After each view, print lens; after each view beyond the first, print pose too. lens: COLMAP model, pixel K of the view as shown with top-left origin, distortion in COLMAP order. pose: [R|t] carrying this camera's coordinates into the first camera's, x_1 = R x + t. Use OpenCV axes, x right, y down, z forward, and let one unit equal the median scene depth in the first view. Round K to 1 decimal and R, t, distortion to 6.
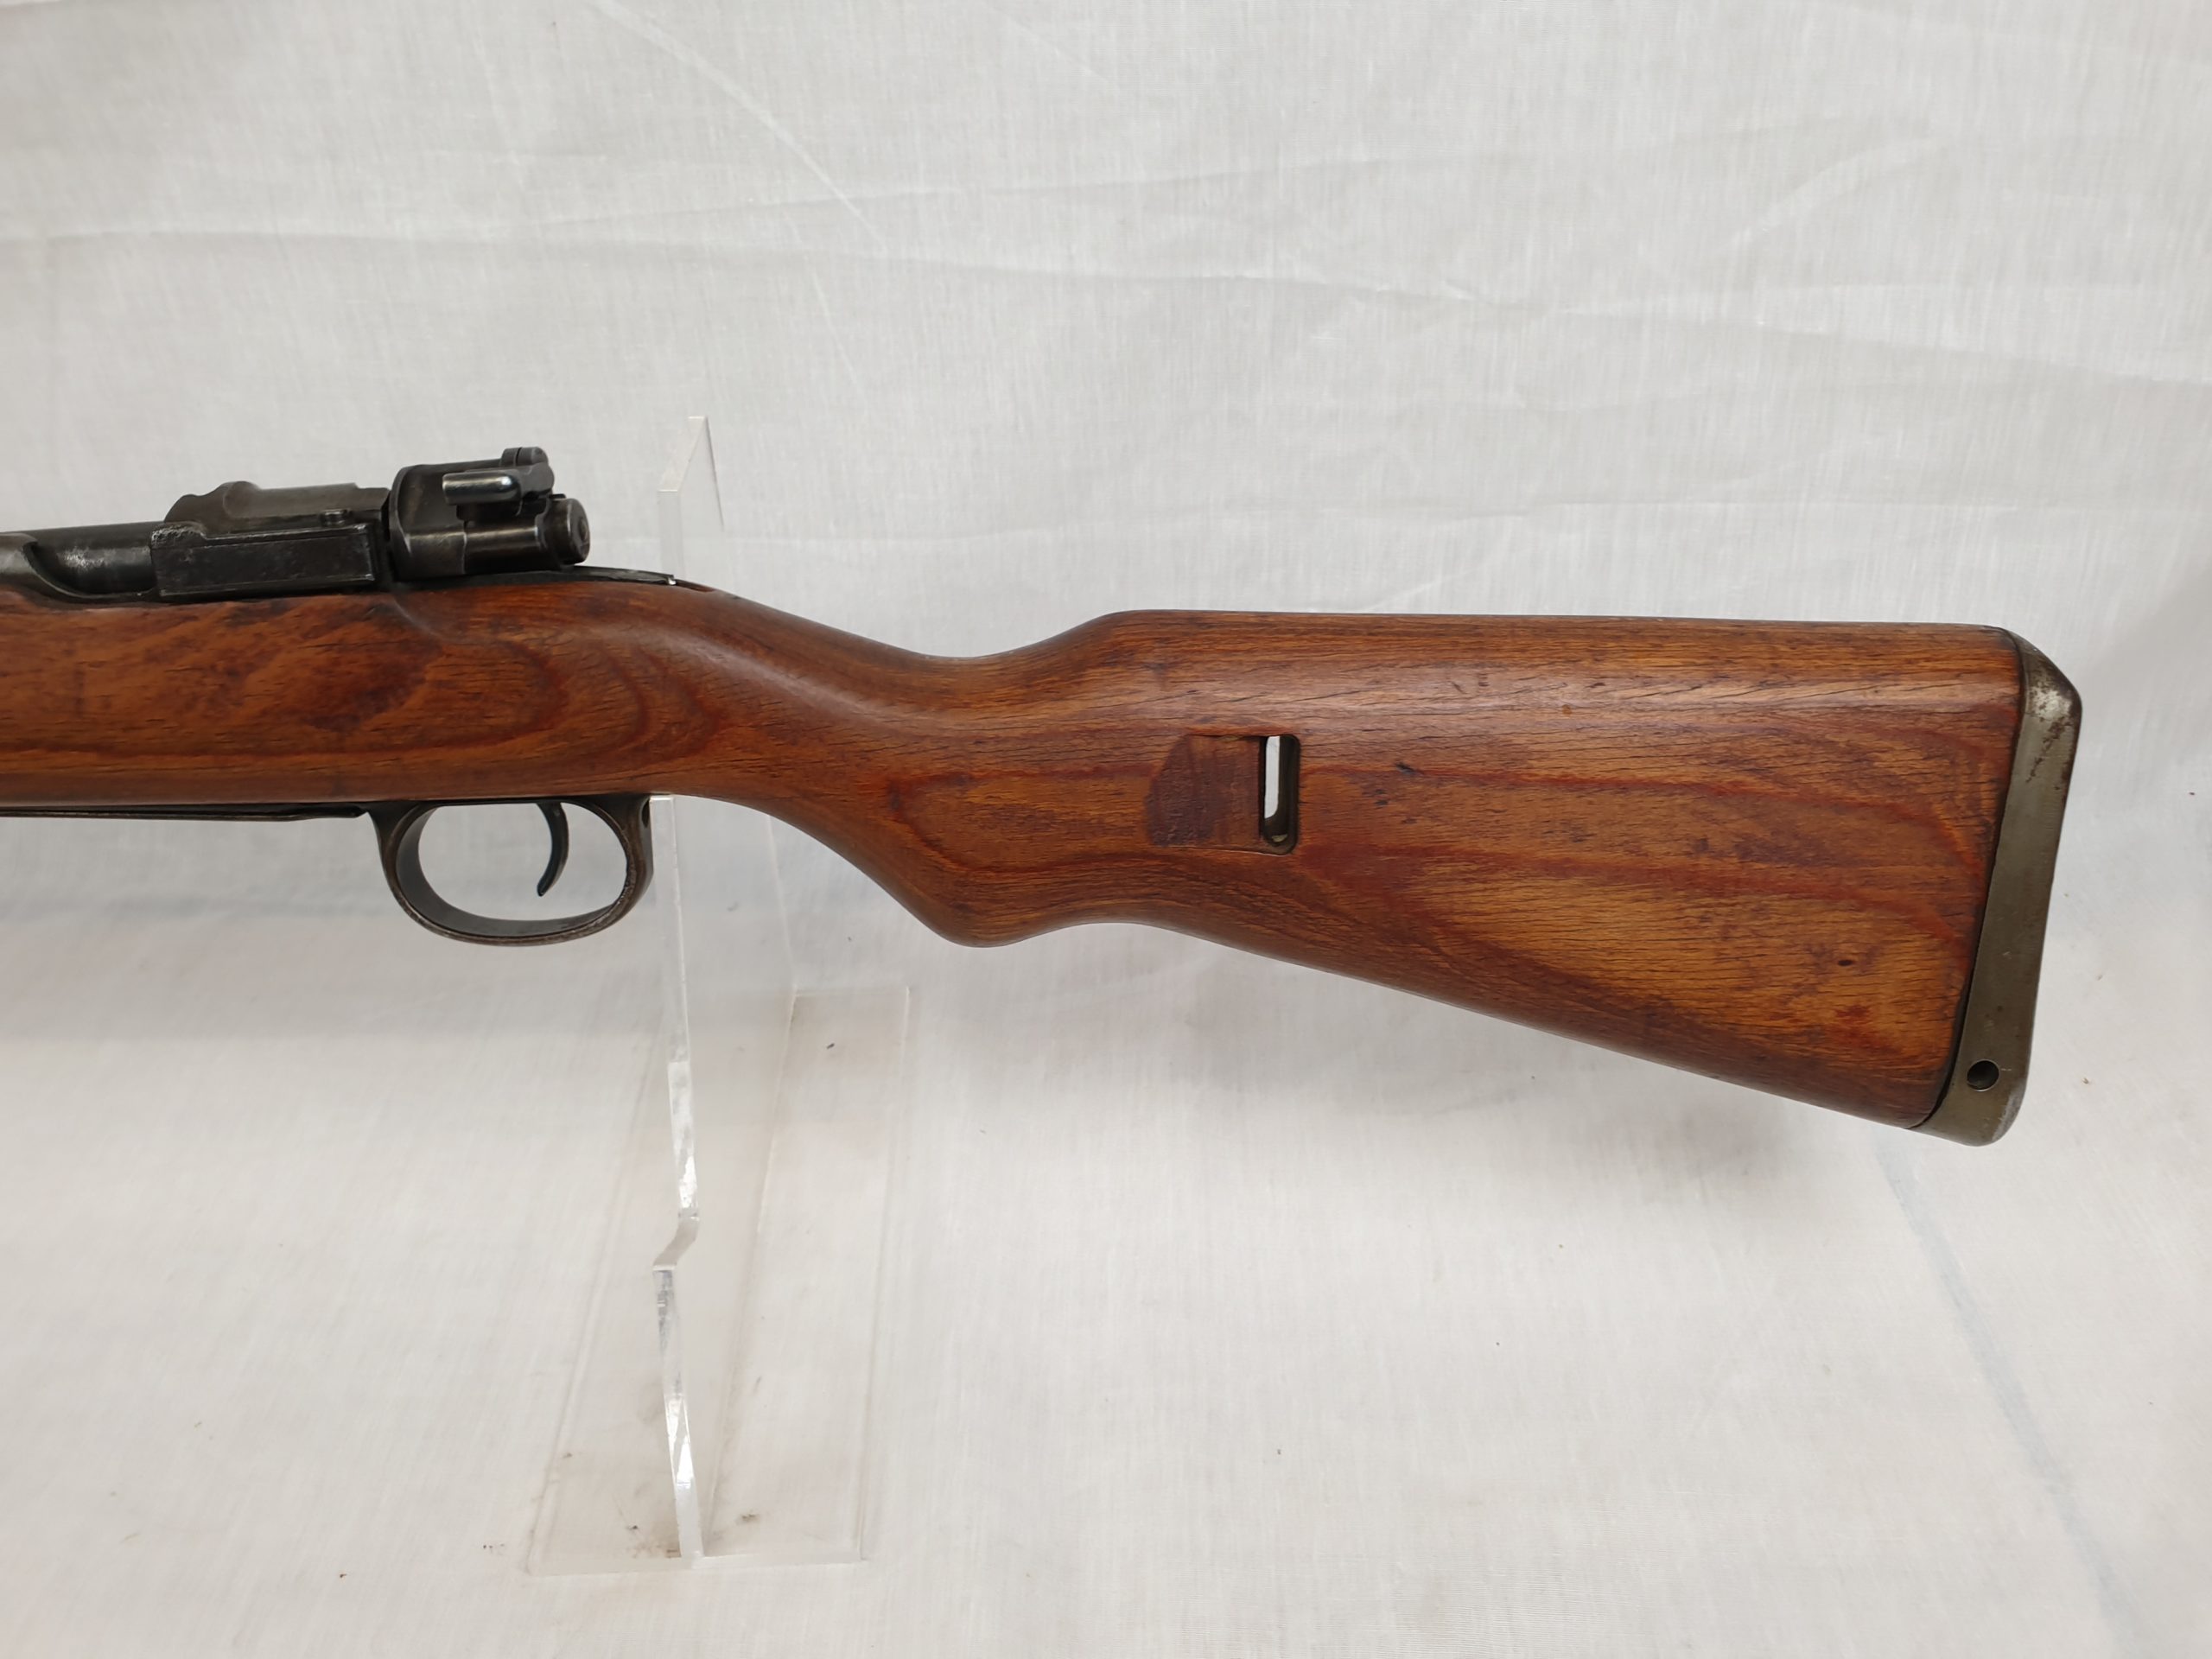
lens RADIAL K [[1708.0, 0, 1100.2], [0, 1708.0, 812.3], [0, 0, 1]] dist [-0.014041, 0.024025]
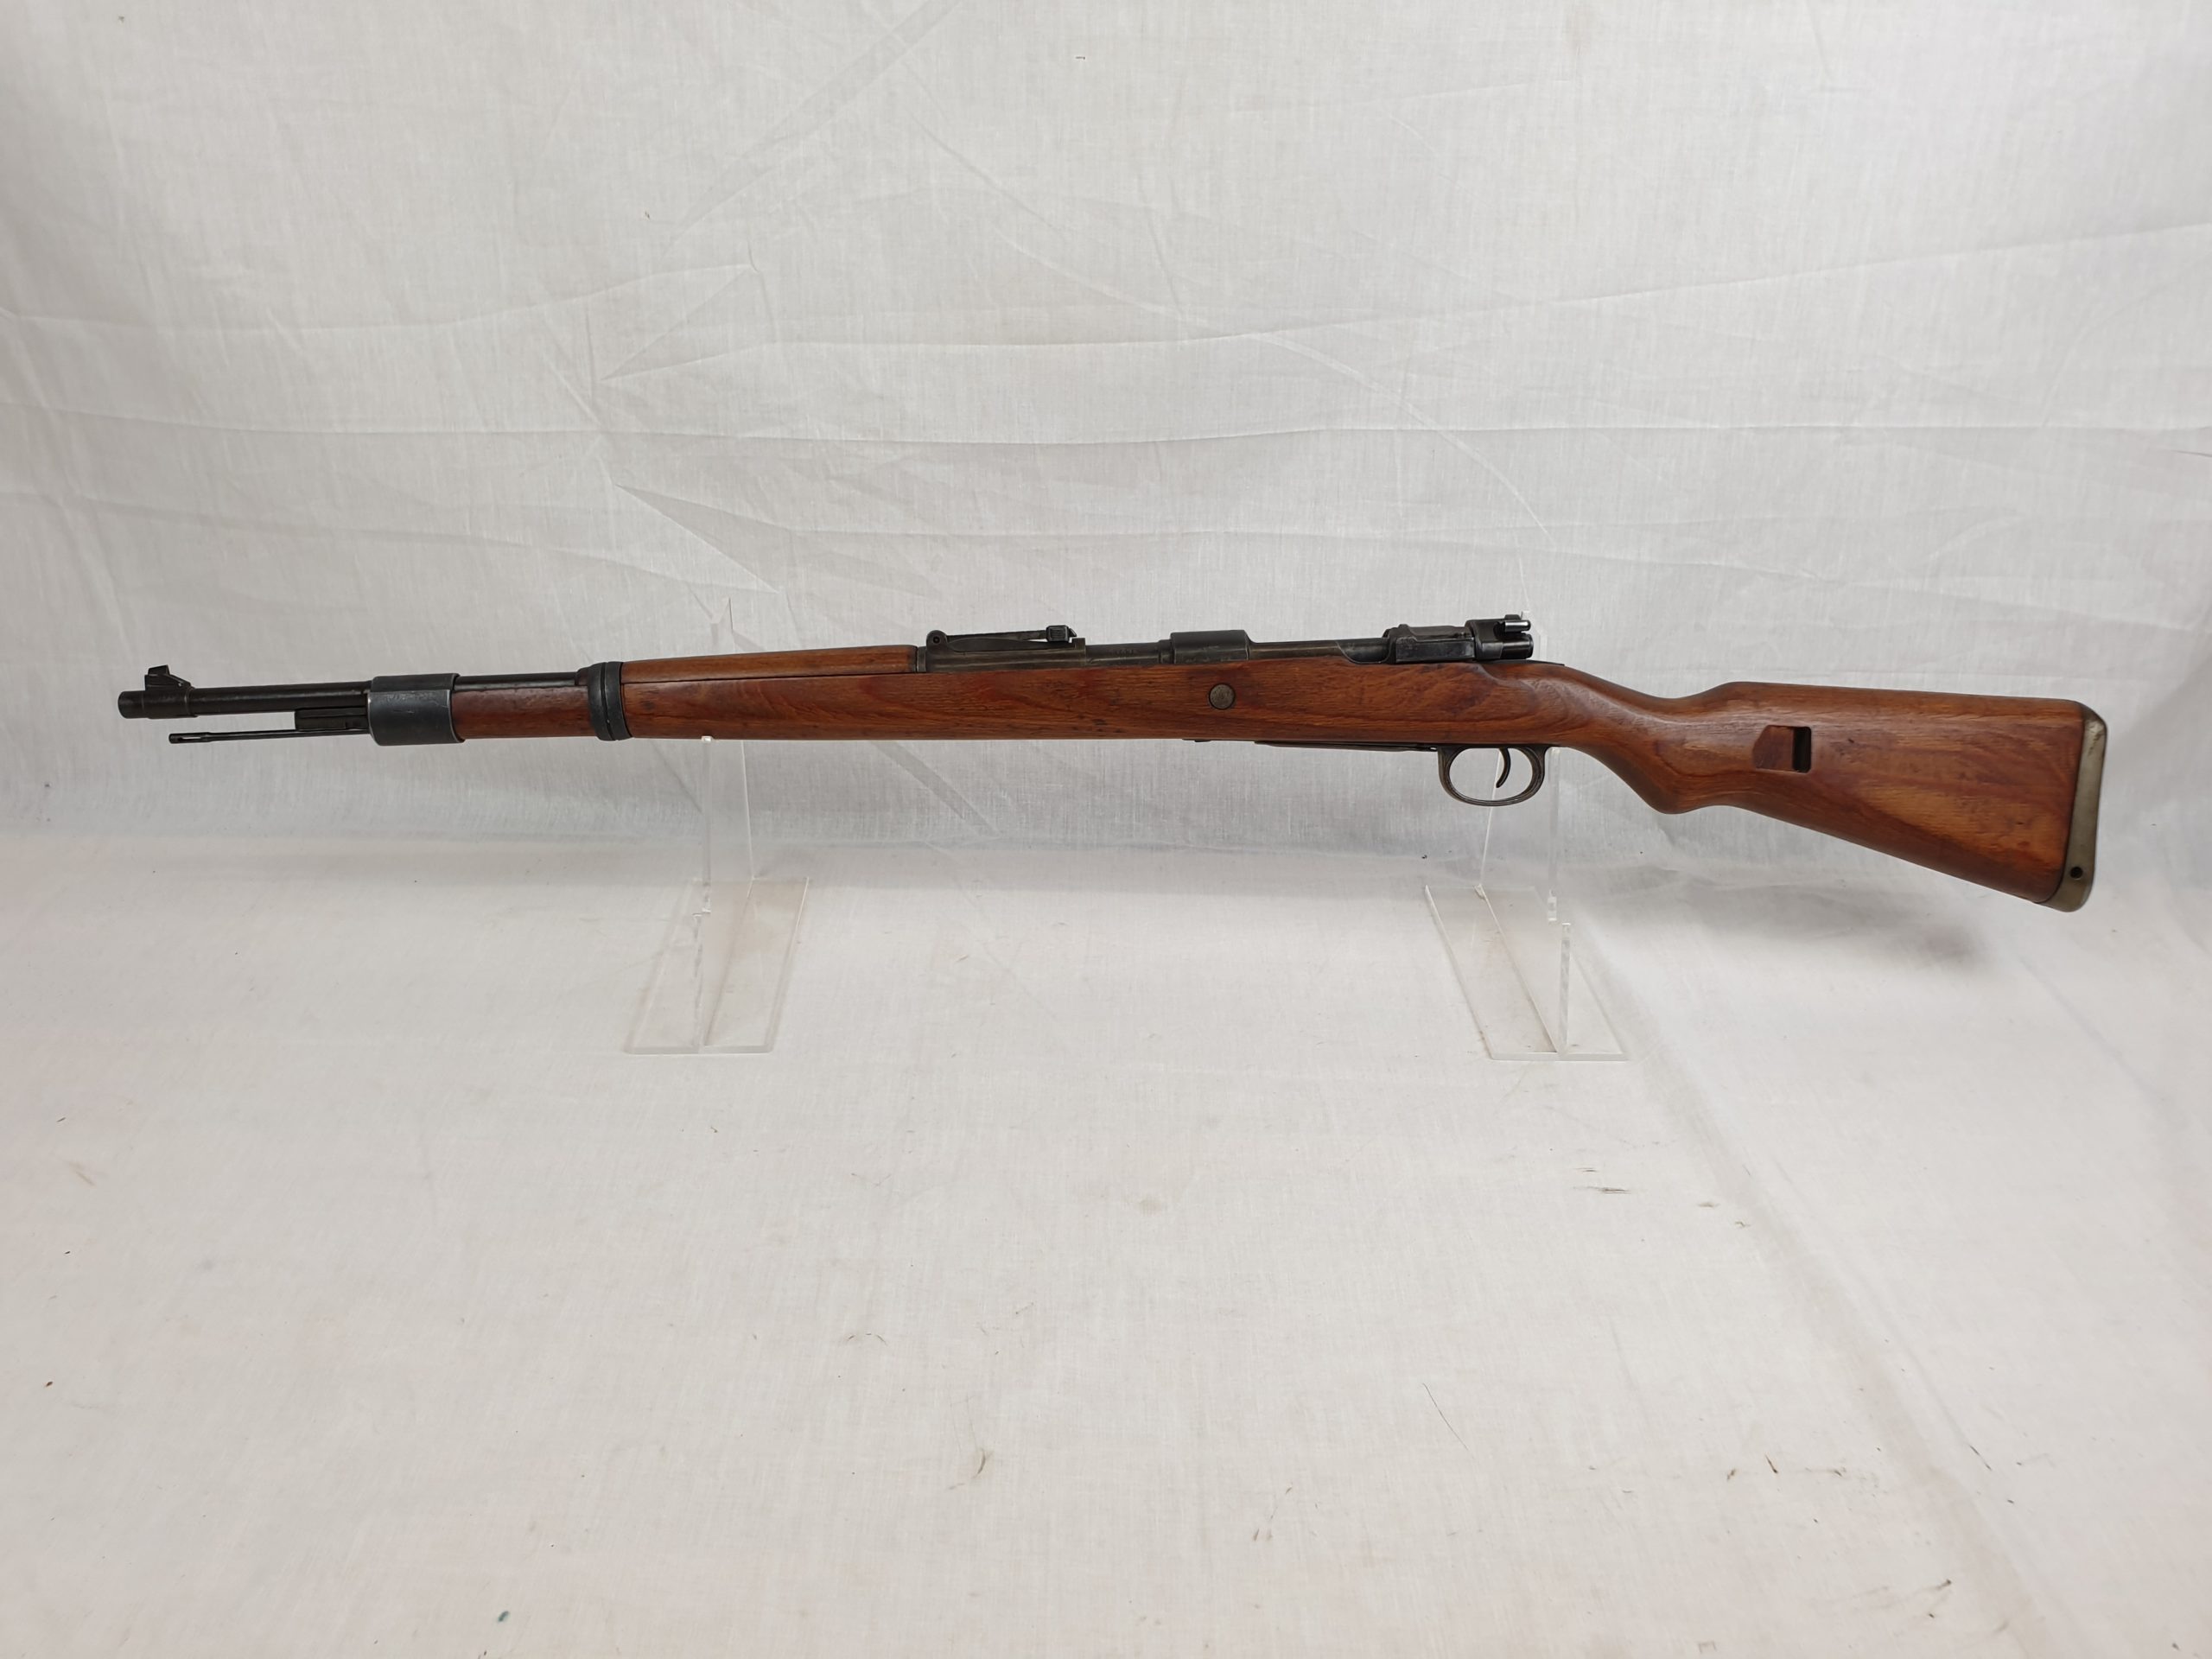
lens RADIAL K [[1667.8, 0, 1089.2], [0, 1667.8, 823.6], [0, 0, 1]] dist [0.117807, -0.225720]
pose [[0.999337, 0.035149, 0.009467, -0.774967], [-0.033175, 0.986463, -0.160591, 0.423653], [-0.014984, 0.160170, 0.986976, -1.175181]]
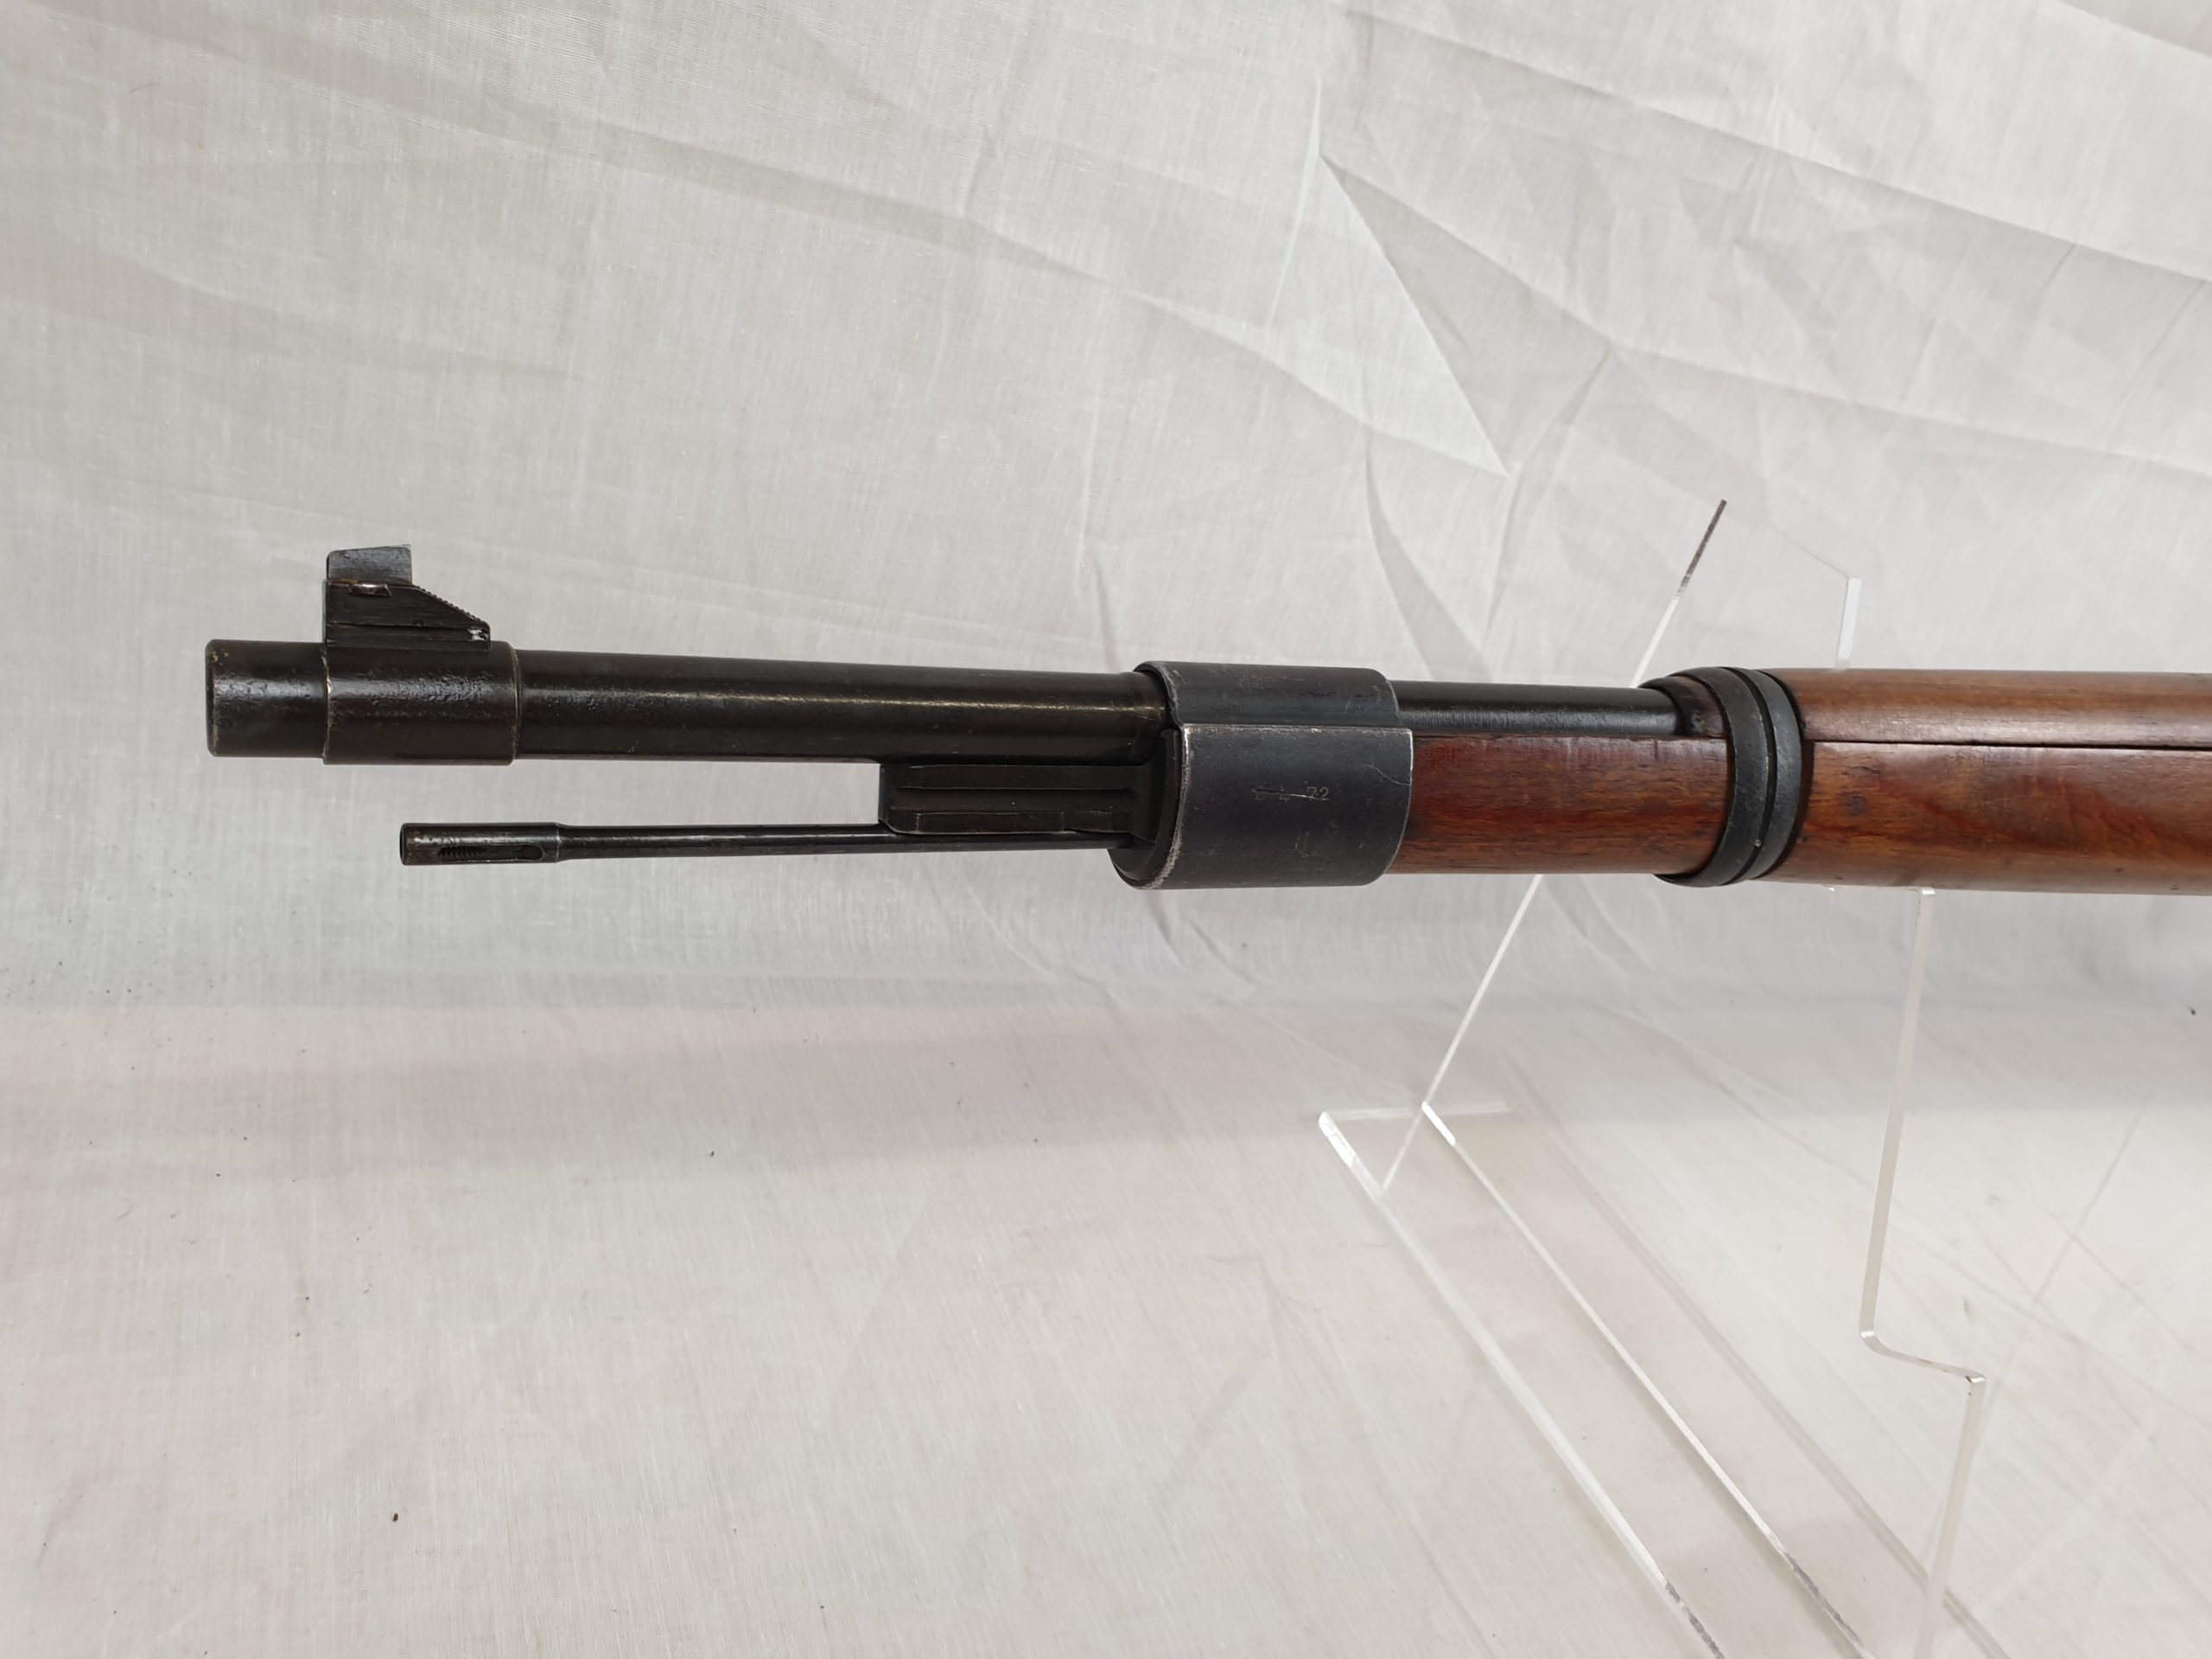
lens RADIAL K [[1737.9, 0, 1094.2], [0, 1737.9, 848.0], [0, 0, 1]] dist [-0.030662, 0.070696]
pose [[0.889348, 0.064467, 0.452664, -1.888658], [-0.033023, 0.996481, -0.077036, 0.072691], [-0.456038, 0.053563, 0.888347, 0.239229]]
